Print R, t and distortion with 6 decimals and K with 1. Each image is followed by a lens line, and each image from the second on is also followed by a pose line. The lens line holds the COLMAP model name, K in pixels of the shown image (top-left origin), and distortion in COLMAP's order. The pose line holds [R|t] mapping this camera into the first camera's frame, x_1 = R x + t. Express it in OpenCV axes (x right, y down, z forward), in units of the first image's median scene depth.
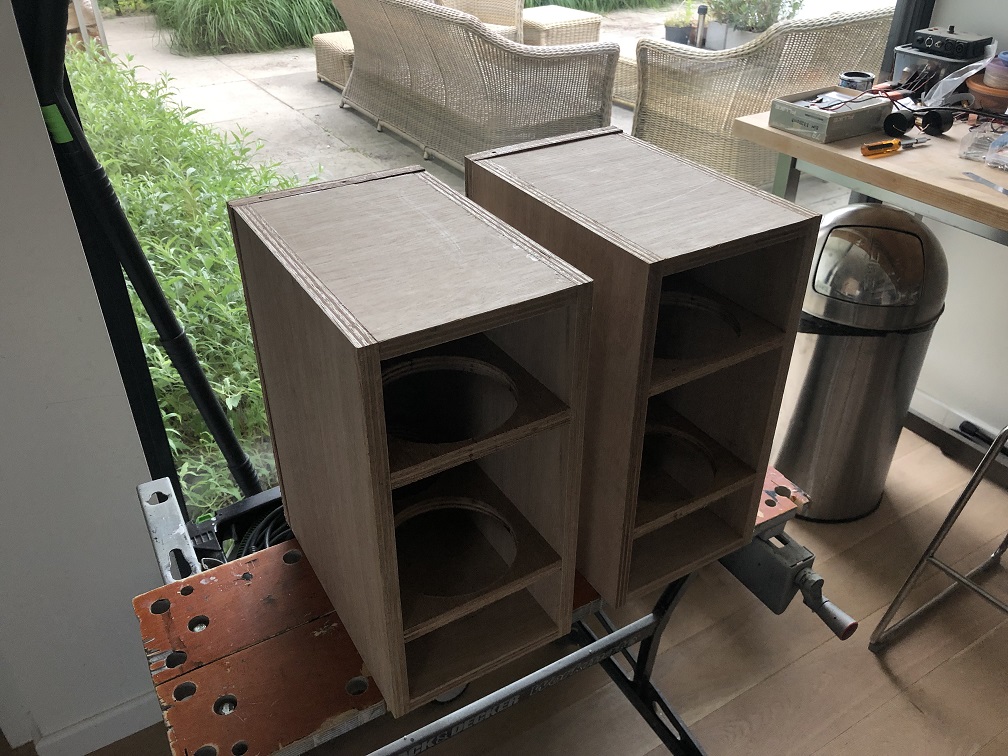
lens RADIAL K [[825.3, 0, 504.0], [0, 825.3, 378.0], [0, 0, 1]] dist [0.017803, 0.001082]
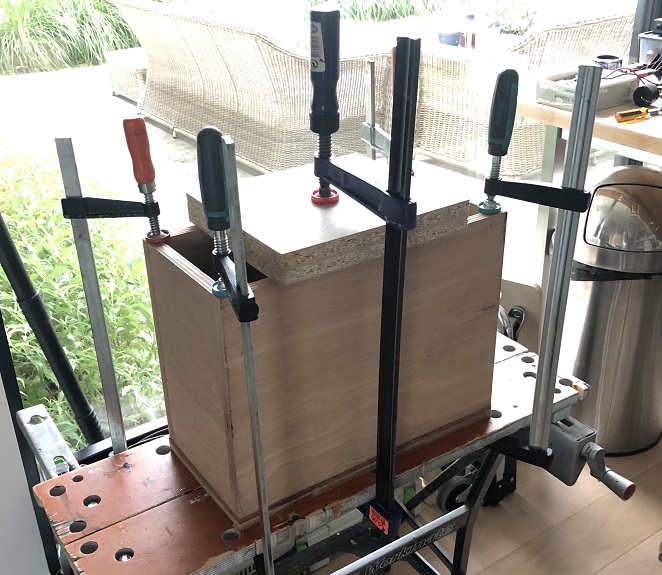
lens RADIAL K [[821.2, 0, 327.6], [0, 821.2, 316.8], [0, 0, 1]] dist [0.020982, -0.021558]
pose [[0.997919, -0.050238, 0.040430, -0.028540], [0.053298, 0.995483, -0.078570, 0.064770], [-0.036300, 0.080562, 0.996088, -0.100748]]
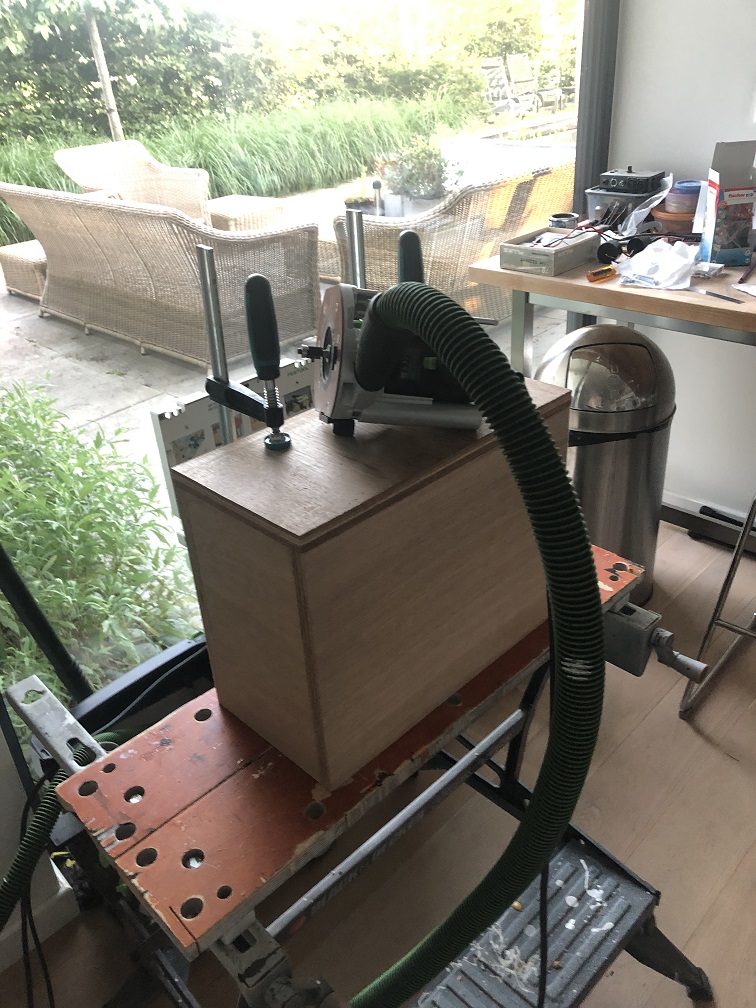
lens RADIAL K [[821.5, 0, 378.0], [0, 821.5, 504.0], [0, 0, 1]] dist [0.017013, 0.000973]
pose [[0.967392, -0.172755, 0.185224, -0.094816], [0.184096, 0.981842, -0.045759, 0.024073], [-0.173956, 0.078366, 0.981630, -0.023239]]
